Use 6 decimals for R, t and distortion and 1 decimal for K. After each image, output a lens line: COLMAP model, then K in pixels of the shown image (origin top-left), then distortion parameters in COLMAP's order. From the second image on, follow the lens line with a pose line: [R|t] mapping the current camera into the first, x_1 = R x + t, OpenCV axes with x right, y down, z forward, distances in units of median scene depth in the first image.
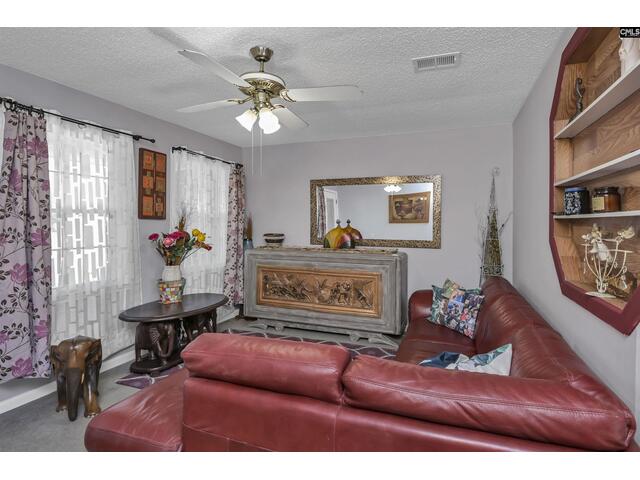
lens RADIAL K [[331.8, 0, 342.1], [0, 331.8, 227.2], [0, 0, 1]] dist [-0.001882, -0.002335]
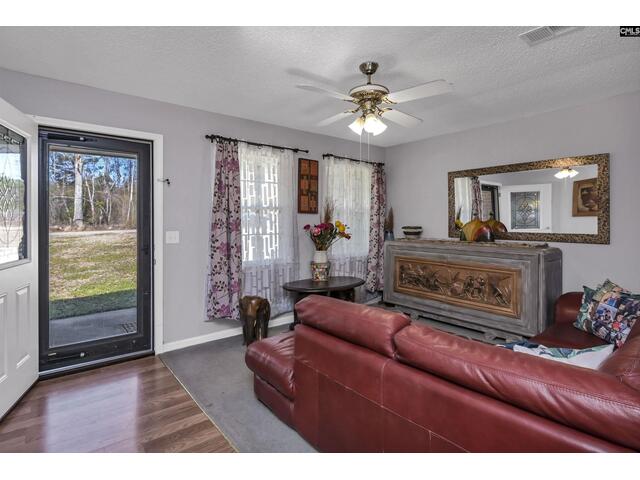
lens RADIAL K [[335.6, 0, 332.1], [0, 335.6, 222.8], [0, 0, 1]] dist [0.004900, -0.012429]
pose [[0.863343, -0.004539, -0.504598, 0.173615], [0.001895, 0.999982, -0.005753, 0.021655], [0.504615, 0.004011, 0.863335, -0.062926]]
